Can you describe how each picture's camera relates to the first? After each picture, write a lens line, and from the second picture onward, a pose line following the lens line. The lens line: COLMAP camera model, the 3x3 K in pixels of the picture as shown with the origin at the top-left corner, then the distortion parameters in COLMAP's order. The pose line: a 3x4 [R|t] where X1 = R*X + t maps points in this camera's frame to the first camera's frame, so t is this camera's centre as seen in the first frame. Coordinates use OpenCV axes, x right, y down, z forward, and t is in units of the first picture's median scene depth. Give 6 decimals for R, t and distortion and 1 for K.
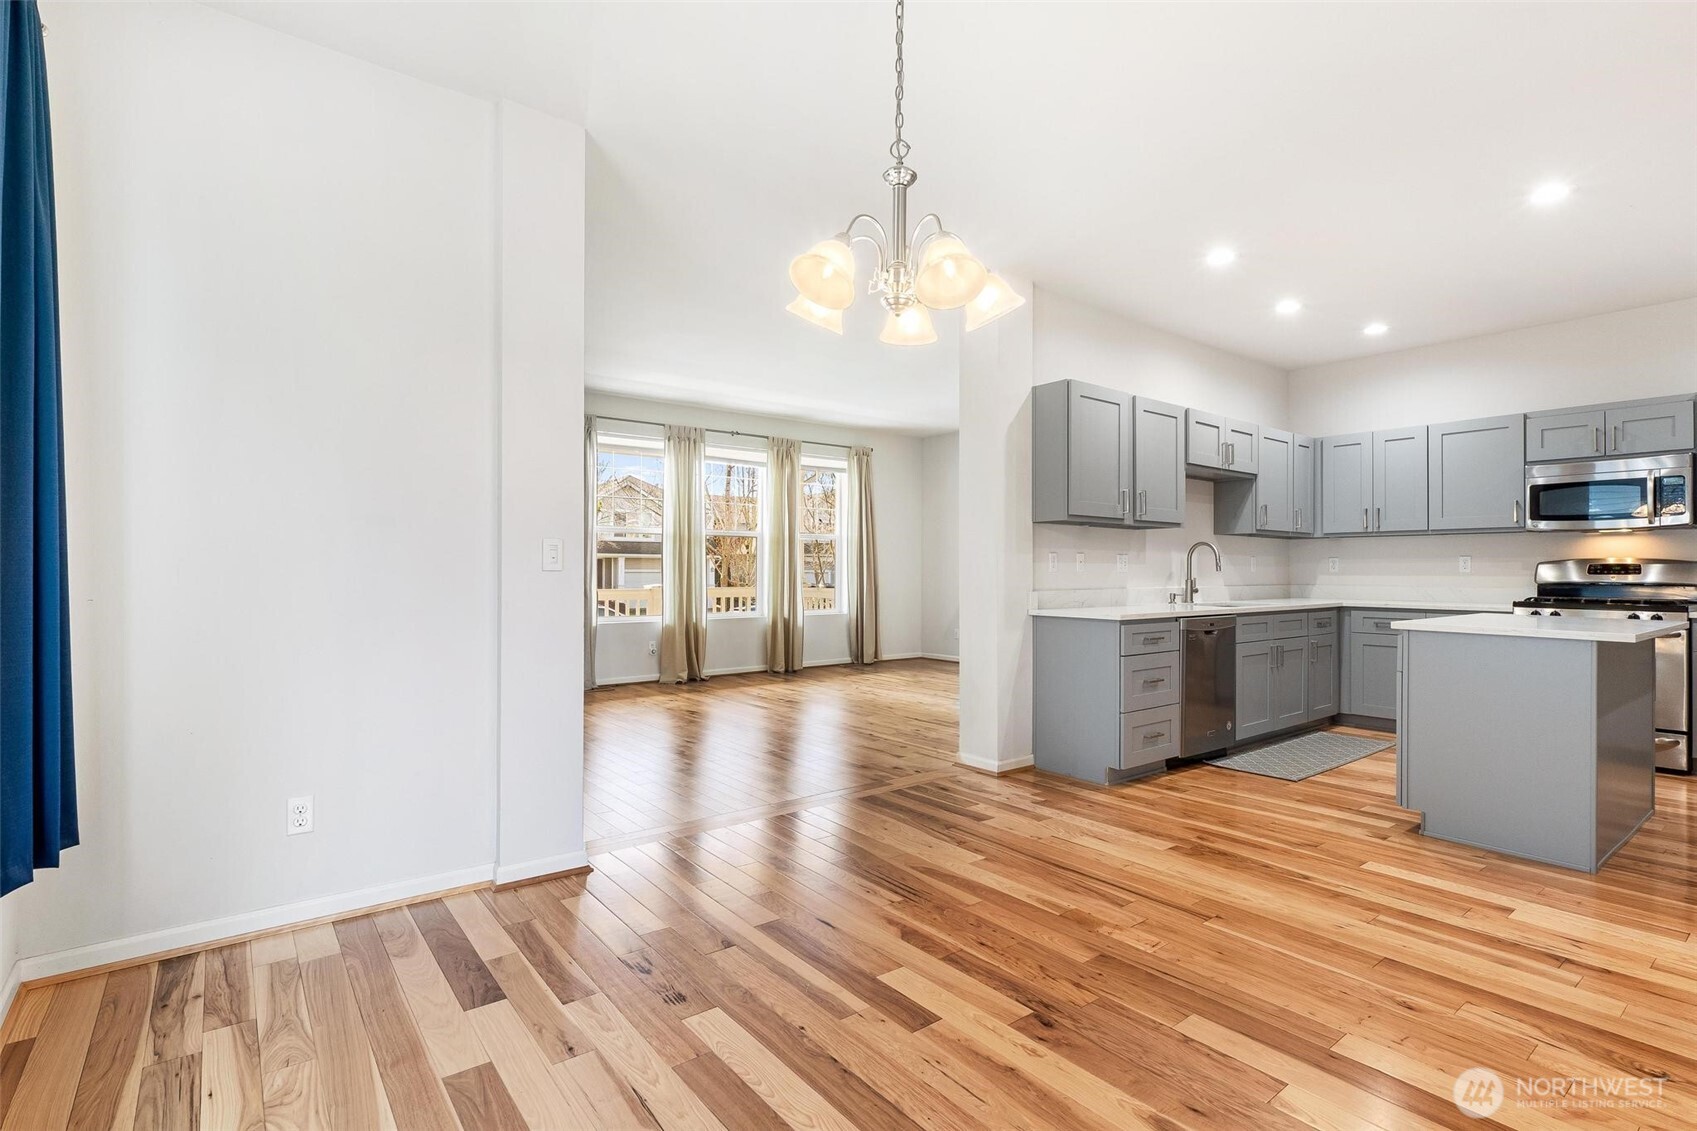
lens RADIAL K [[813.9, 0, 855.0], [0, 813.9, 568.8], [0, 0, 1]] dist [0.000745, -0.000441]
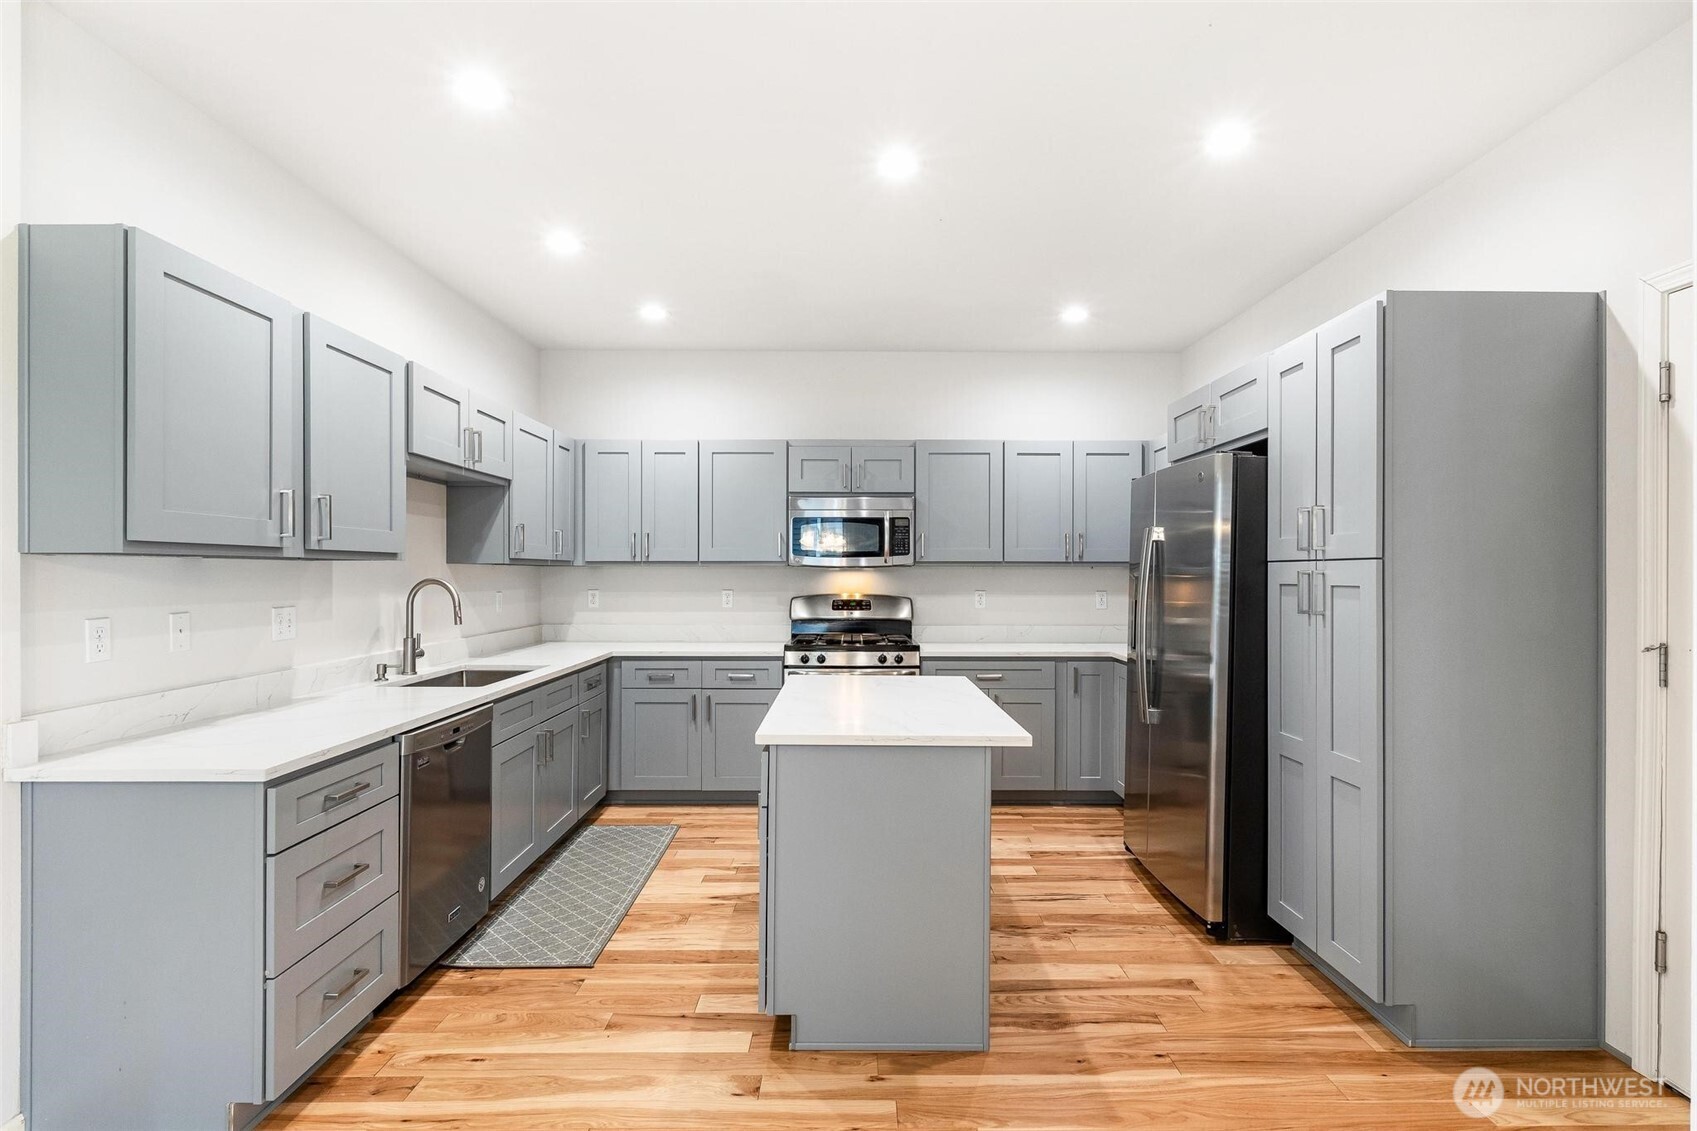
lens RADIAL K [[813.9, 0, 855.0], [0, 813.9, 568.8], [0, 0, 1]] dist [0.000745, -0.000441]
pose [[0.616088, 0.000188, 0.787677, 0.137850], [-0.000889, 1.000000, 0.000456, -0.044611], [-0.787677, -0.000981, 0.616088, 0.371001]]
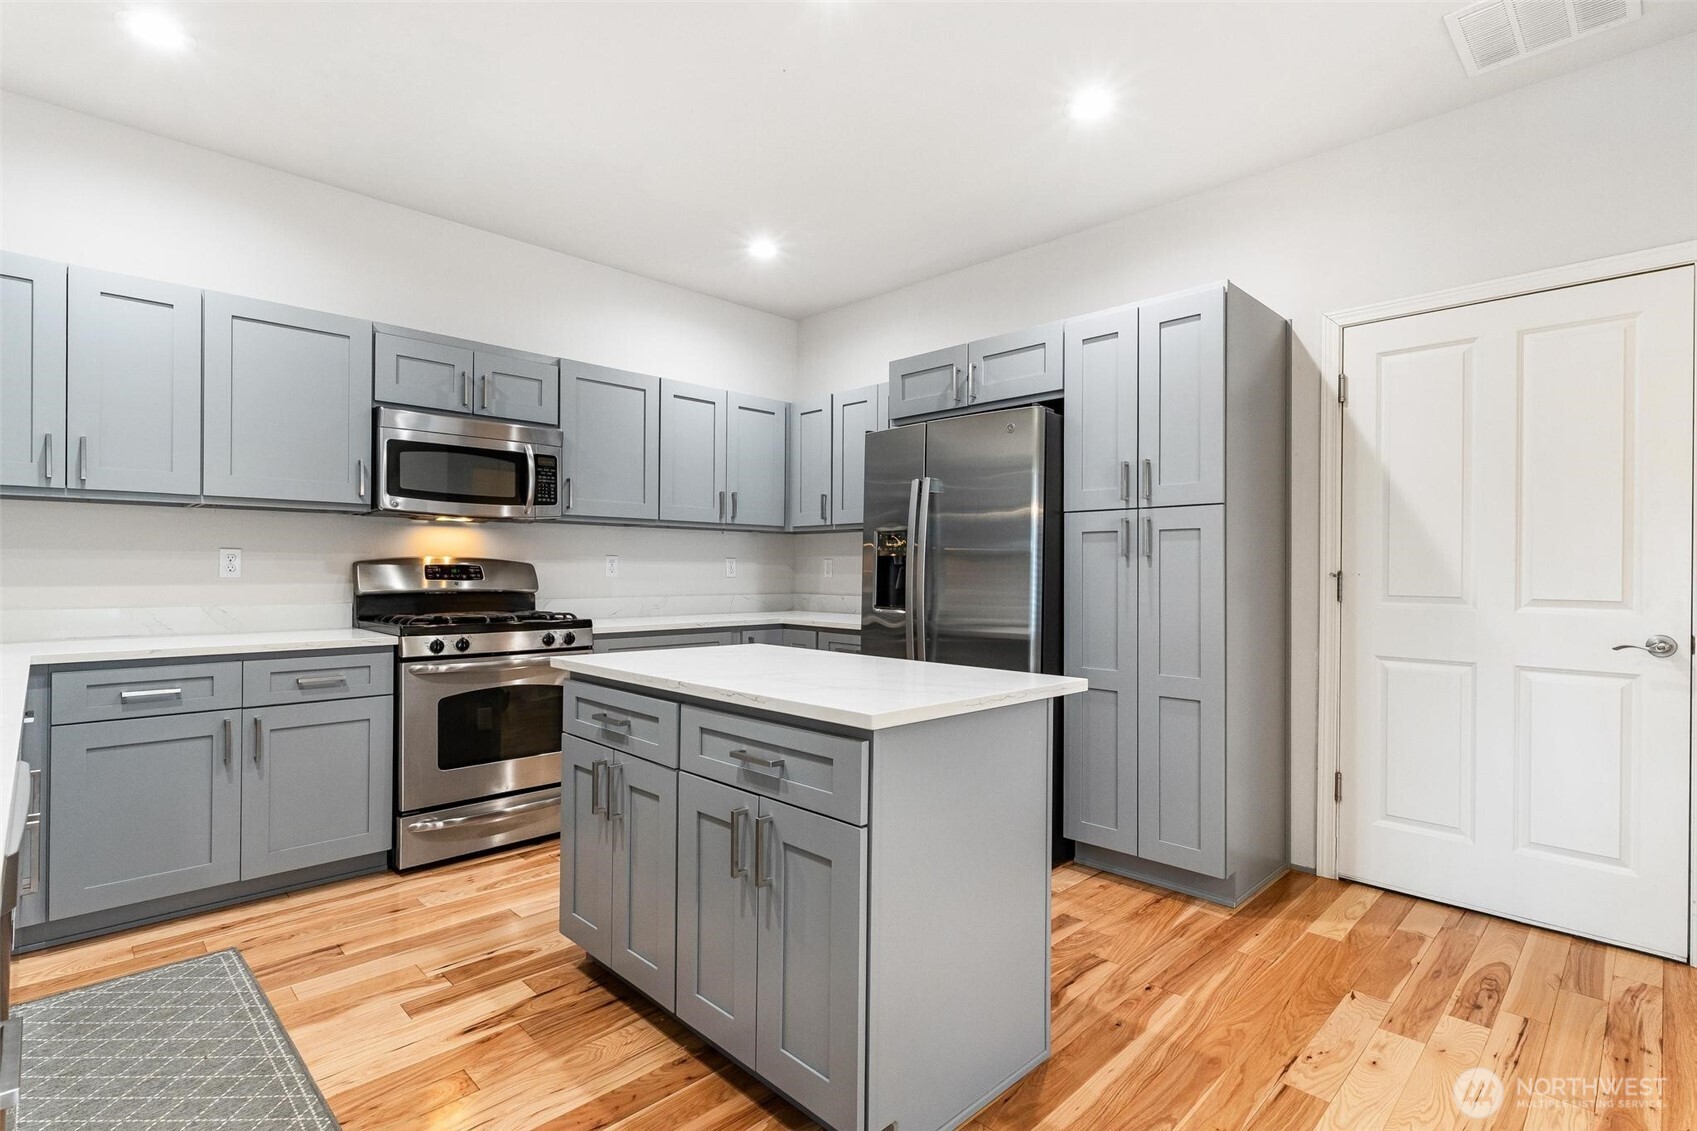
lens RADIAL K [[813.7, 0, 848.5], [0, 813.7, 565.5], [0, 0, 1]] dist [0.001789, 0.000260]
pose [[-0.112897, 0.001568, 0.993605, 0.168686], [-0.007022, 0.999973, -0.002376, -0.006610], [-0.993582, -0.007246, -0.112883, 0.724954]]
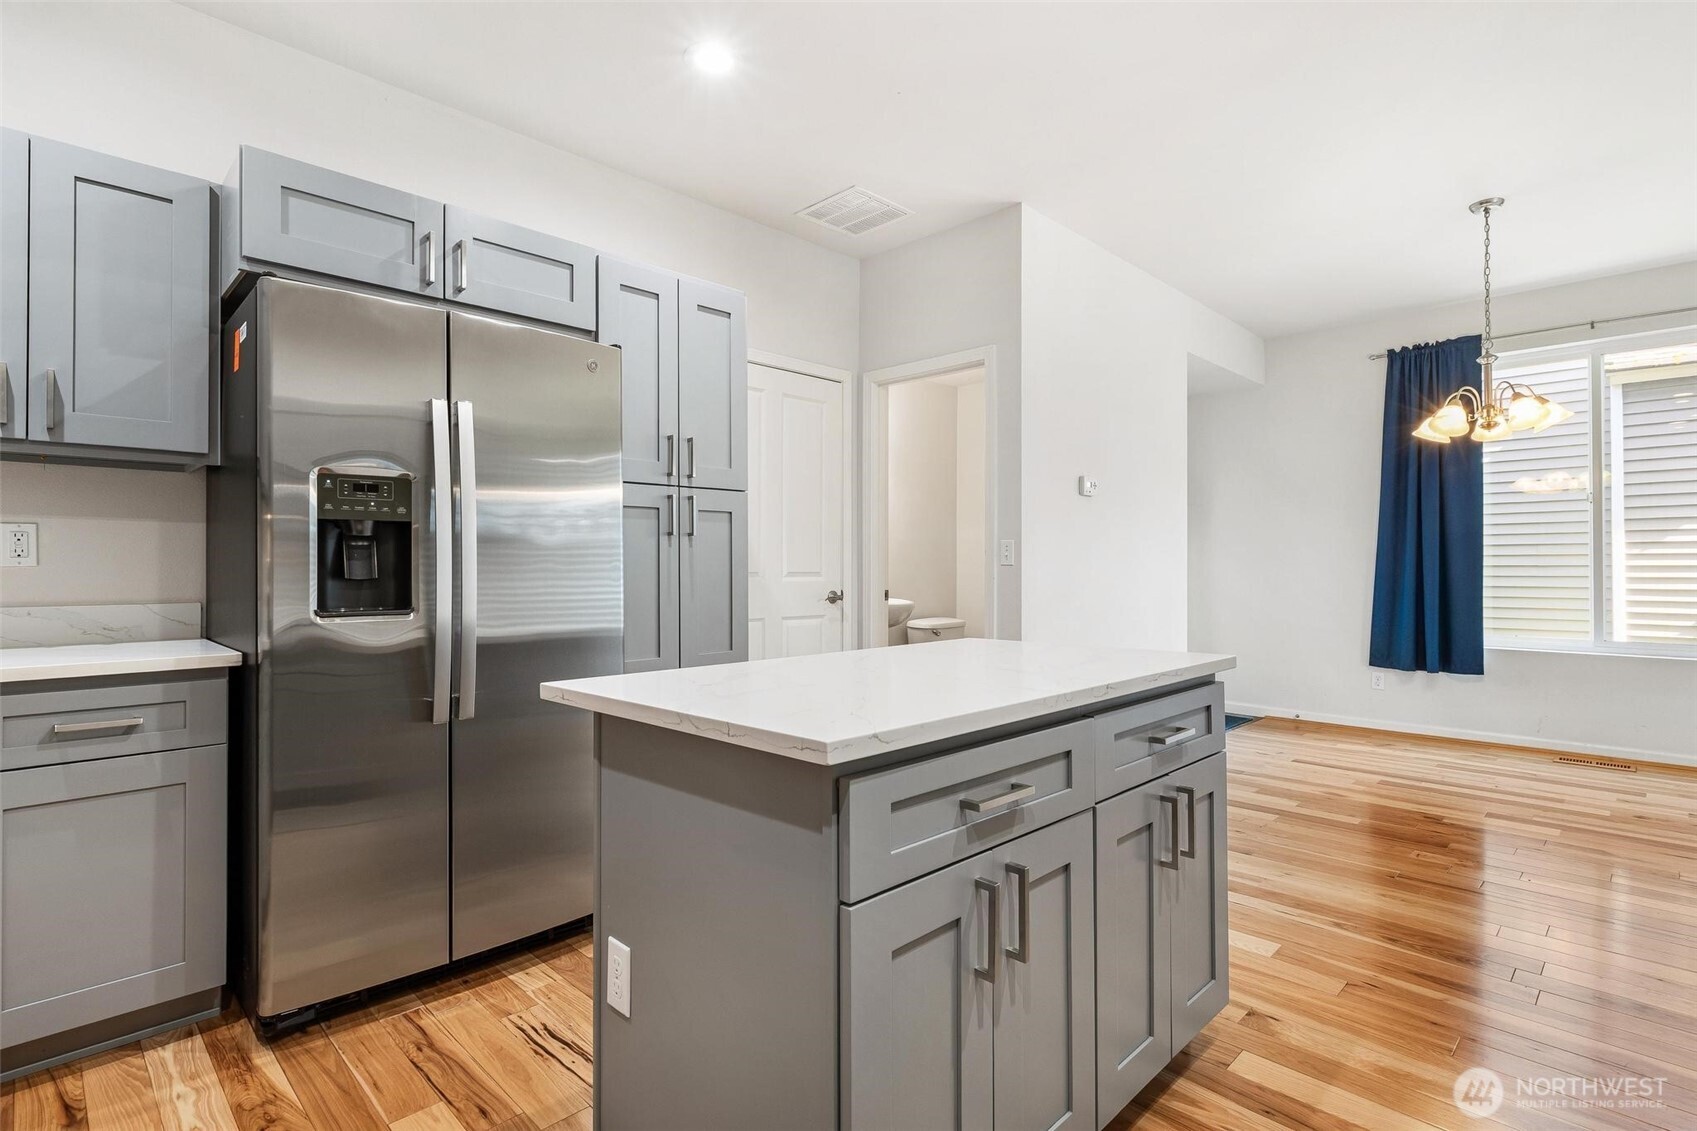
lens RADIAL K [[830.8, 0, 848.5], [0, 830.8, 565.5], [0, 0, 1]] dist [0.000962, -0.000181]
pose [[-0.992561, -0.002023, -0.121735, 0.670614], [-0.001816, 0.999997, -0.001807, 0.005222], [0.121738, -0.001572, -0.992561, 1.034630]]
